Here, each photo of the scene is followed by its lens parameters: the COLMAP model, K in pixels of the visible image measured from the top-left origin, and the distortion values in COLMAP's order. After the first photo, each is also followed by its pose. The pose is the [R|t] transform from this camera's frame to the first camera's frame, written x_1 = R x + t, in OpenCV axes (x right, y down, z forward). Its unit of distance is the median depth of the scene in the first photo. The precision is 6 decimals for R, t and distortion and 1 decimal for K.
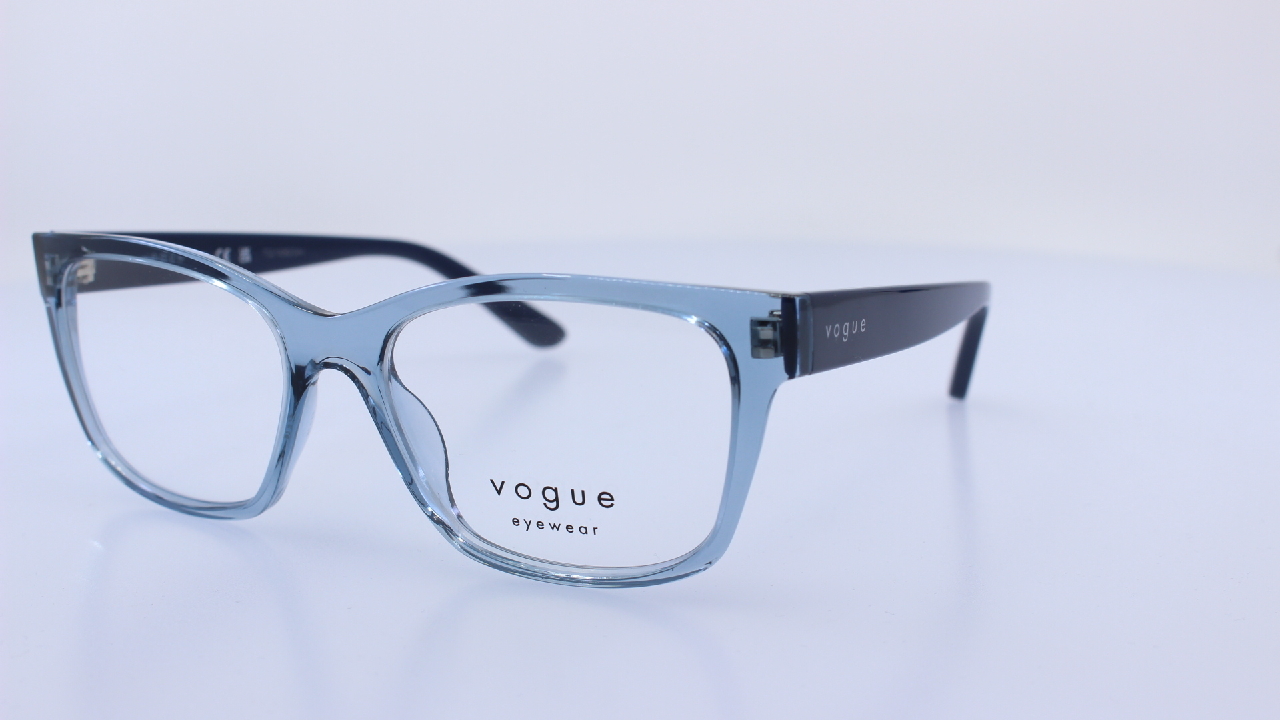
lens RADIAL K [[1667.5, 0, 640.0], [0, 1667.5, 360.0], [0, 0, 1]] dist [-0.120017, -0.005944]
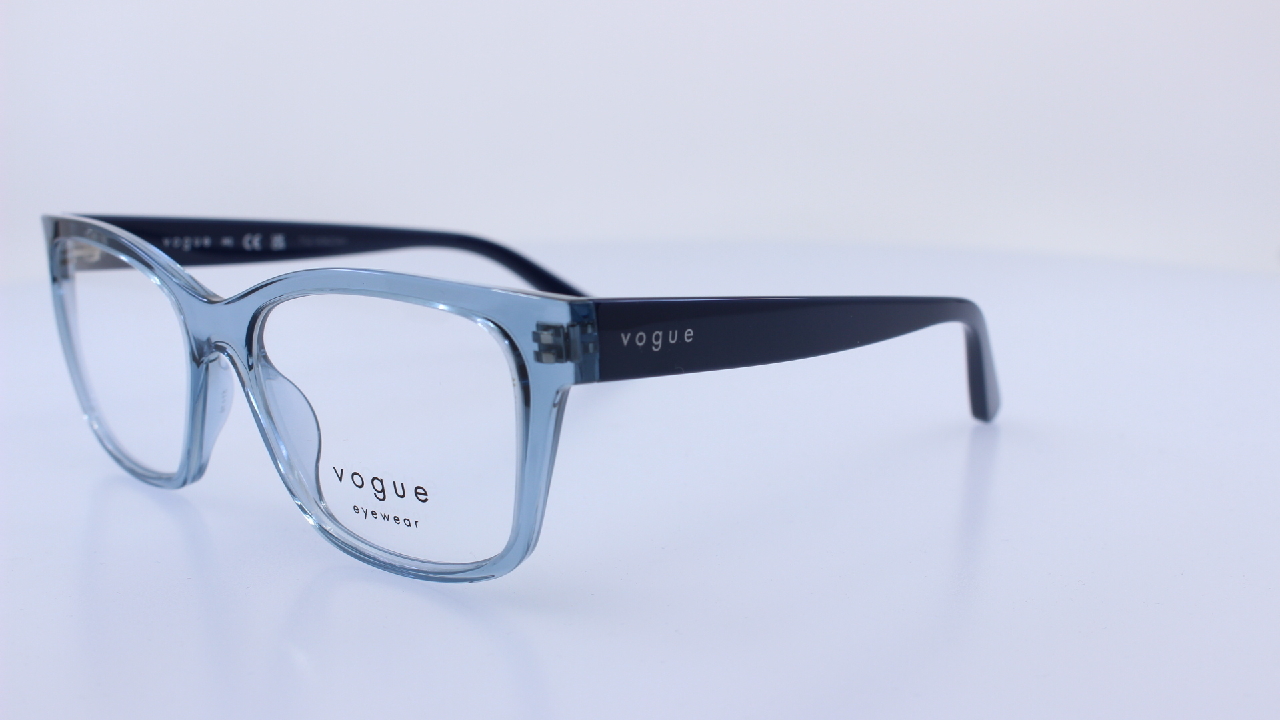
lens RADIAL K [[1667.5, 0, 640.0], [0, 1667.5, 360.0], [0, 0, 1]] dist [-0.120017, -0.005944]
pose [[0.966801, 0.054019, -0.249756, 0.339451], [-0.053181, 0.998534, 0.010109, -0.014133], [0.249936, 0.003509, 0.968256, 0.039339]]
